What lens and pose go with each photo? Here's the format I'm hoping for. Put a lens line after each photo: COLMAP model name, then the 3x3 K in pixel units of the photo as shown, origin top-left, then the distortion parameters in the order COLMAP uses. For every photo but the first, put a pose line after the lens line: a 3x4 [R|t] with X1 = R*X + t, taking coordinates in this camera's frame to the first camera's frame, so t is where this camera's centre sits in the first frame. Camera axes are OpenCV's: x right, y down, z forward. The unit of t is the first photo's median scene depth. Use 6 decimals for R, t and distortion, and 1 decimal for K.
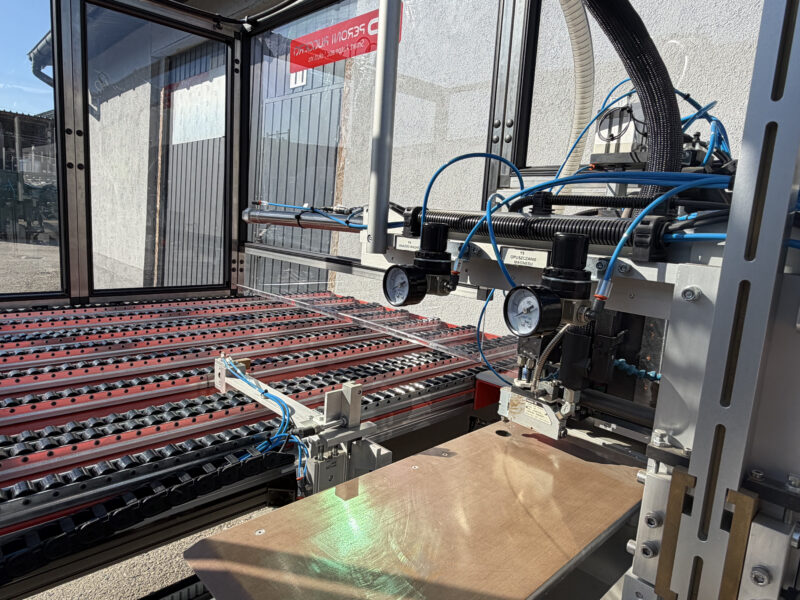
lens RADIAL K [[509.6, 0, 400.0], [0, 509.6, 300.0], [0, 0, 1]] dist [-0.001090, -0.000121]
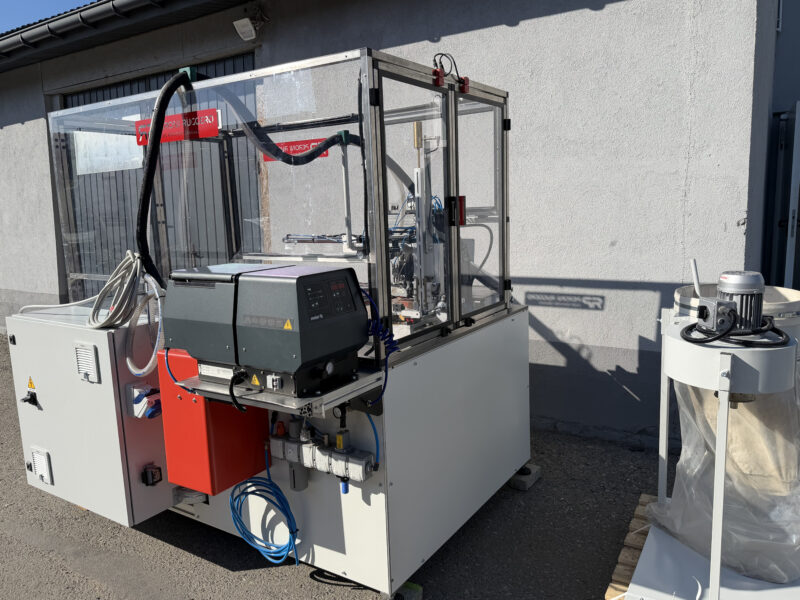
lens RADIAL K [[602.4, 0, 400.0], [0, 602.4, 300.0], [0, 0, 1]] dist [0.052359, -0.002526]
pose [[0.972187, -0.130688, 0.194351, -0.592336], [0.131312, 0.991293, 0.009727, 0.285287], [-0.193930, 0.016064, 0.980884, -3.352841]]
